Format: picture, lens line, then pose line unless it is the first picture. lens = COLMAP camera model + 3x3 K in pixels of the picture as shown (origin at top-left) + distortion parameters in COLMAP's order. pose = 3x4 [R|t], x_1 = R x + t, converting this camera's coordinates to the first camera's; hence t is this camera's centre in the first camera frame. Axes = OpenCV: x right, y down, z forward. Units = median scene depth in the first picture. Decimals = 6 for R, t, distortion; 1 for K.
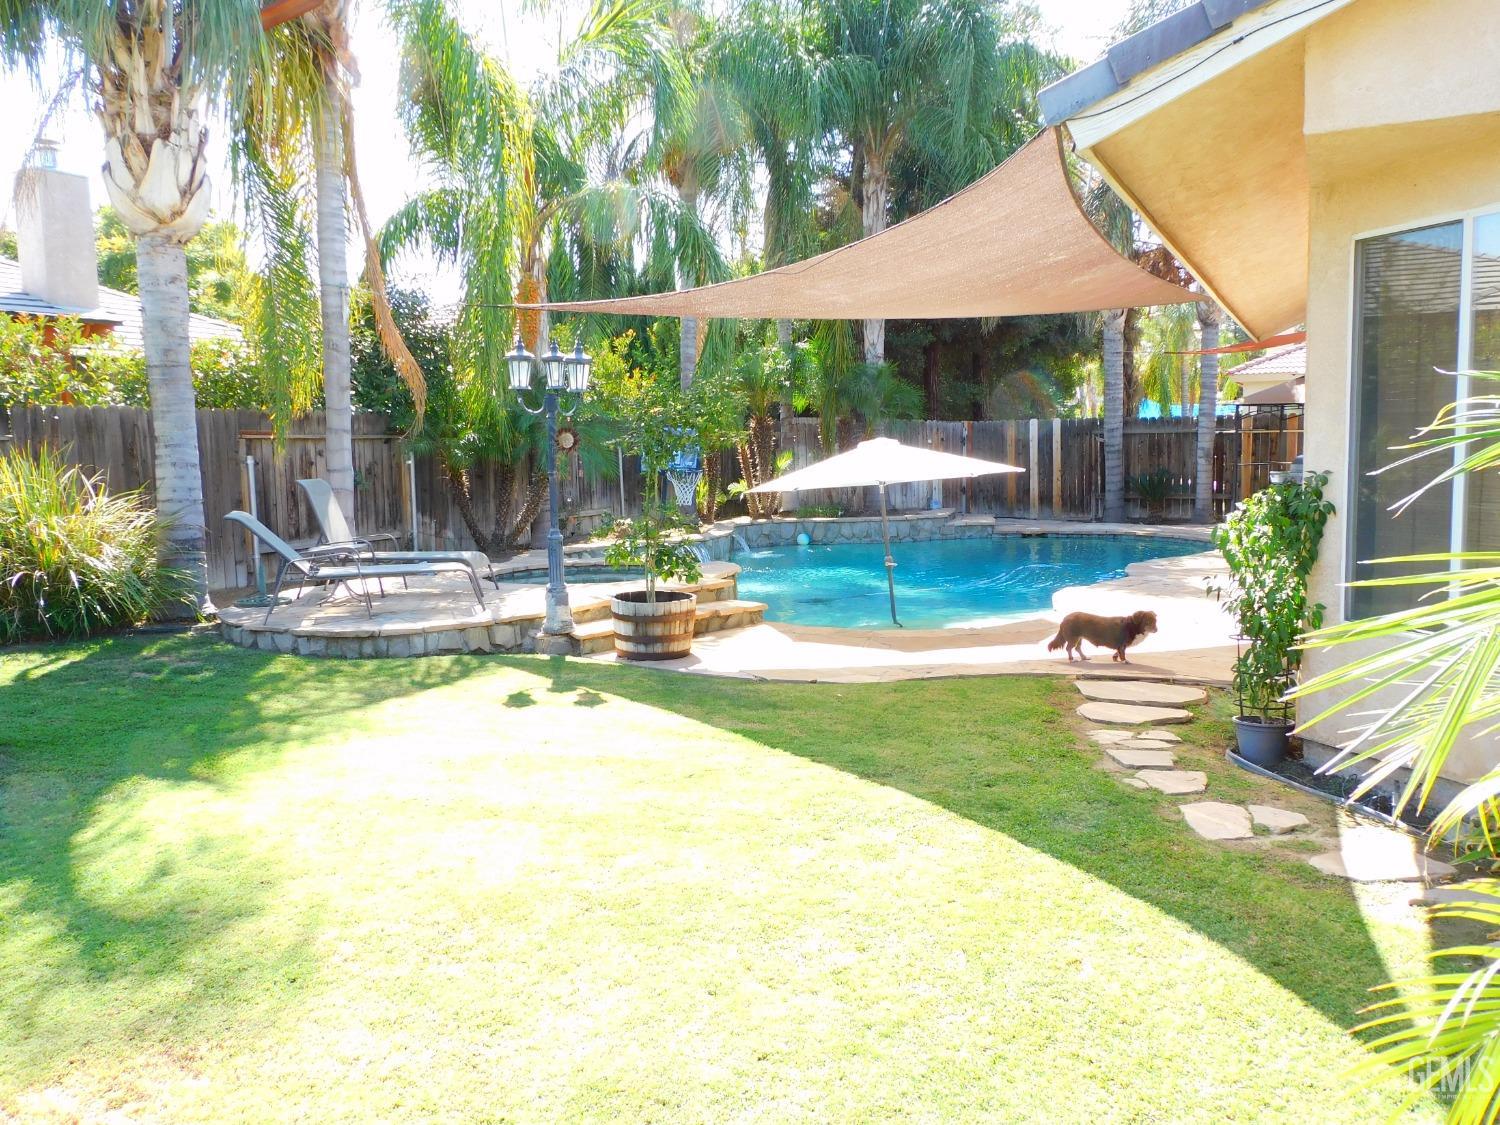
lens RADIAL K [[1219.5, 0, 748.7], [0, 1219.5, 554.7], [0, 0, 1]] dist [0.019304, -0.011632]
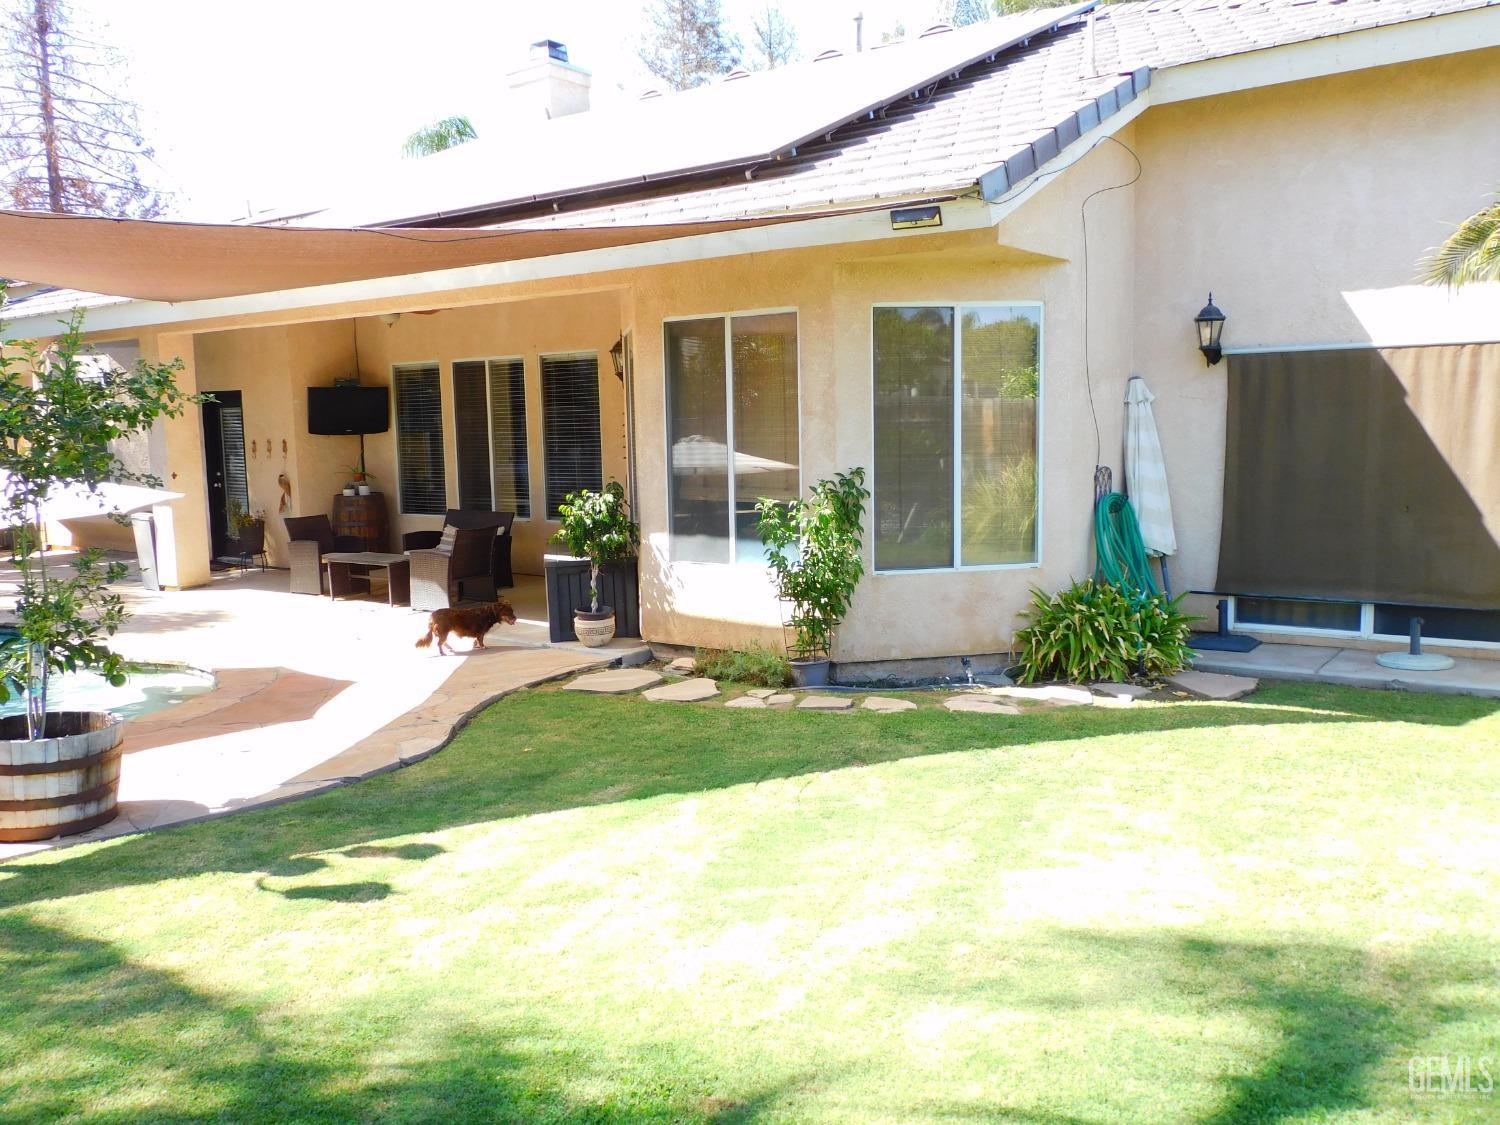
lens RADIAL K [[1219.5, 0, 753.4], [0, 1219.5, 564.9], [0, 0, 1]] dist [0.019304, -0.011632]
pose [[0.184748, -0.097918, 0.977896, -0.263994], [0.106692, 0.991142, 0.079088, -0.023827], [-0.976977, 0.089723, 0.193558, 0.245380]]
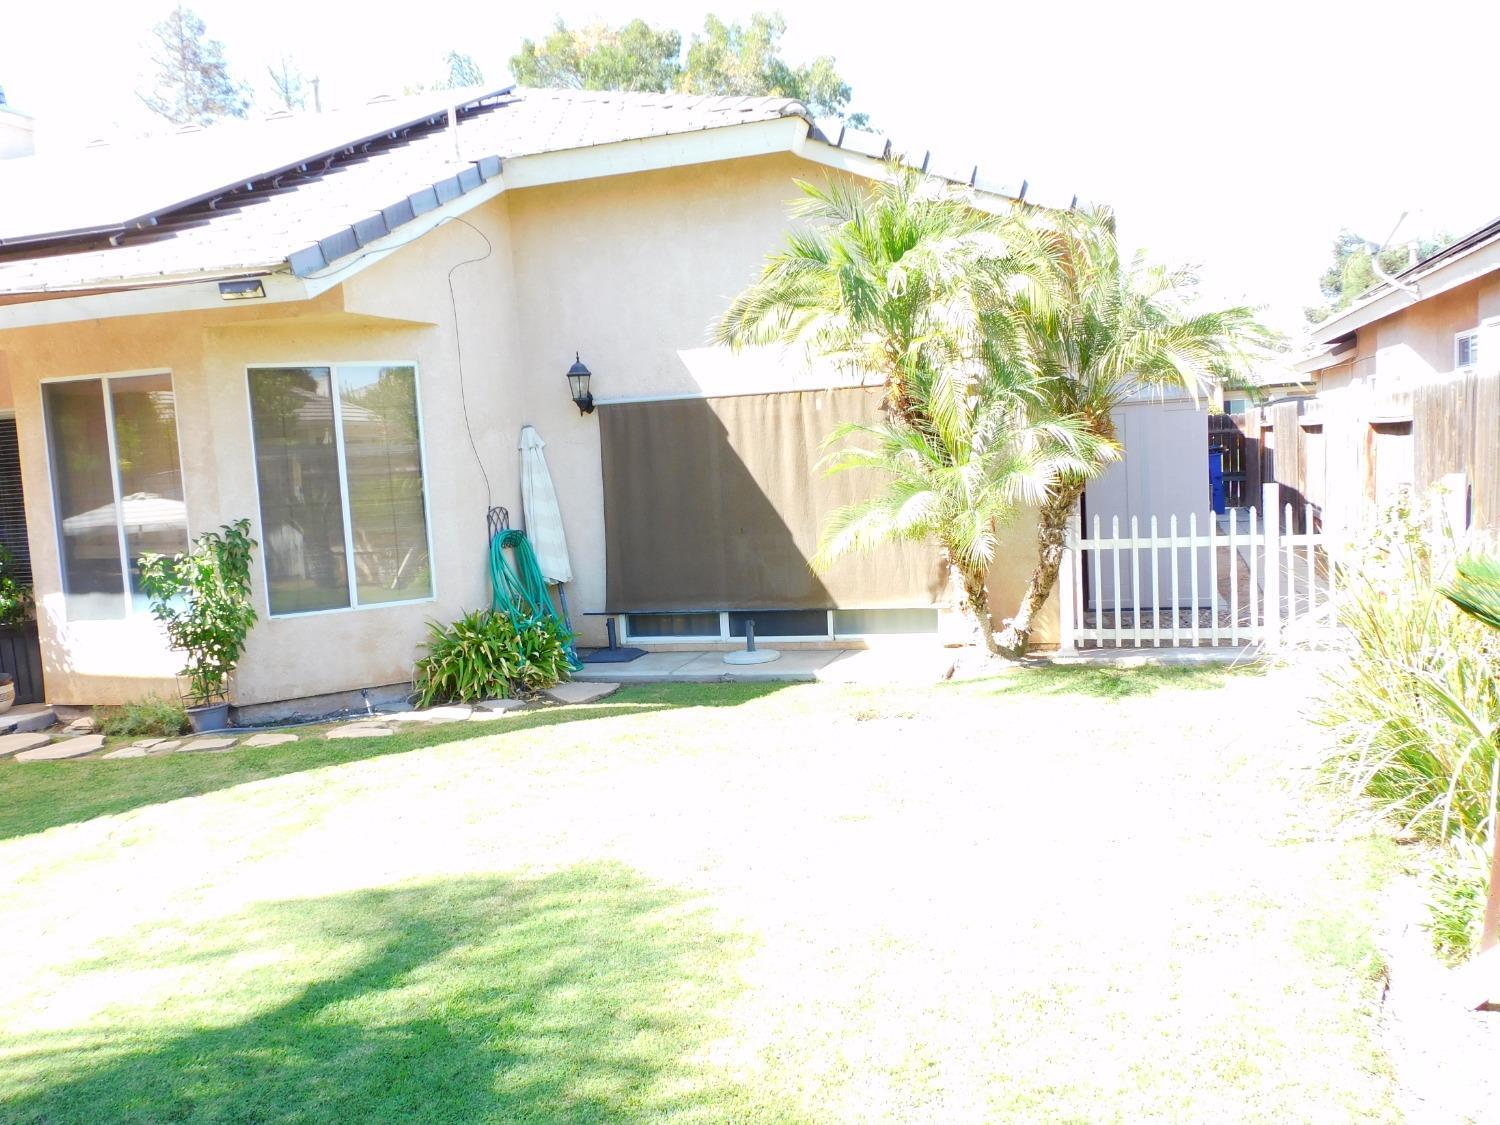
lens RADIAL K [[1219.5, 0, 751.9], [0, 1219.5, 568.3], [0, 0, 1]] dist [0.019304, -0.011632]
pose [[-0.134628, -0.068506, 0.988525, -0.306291], [0.149223, 0.984829, 0.088572, -0.014692], [-0.979596, 0.159435, -0.122363, 0.168803]]
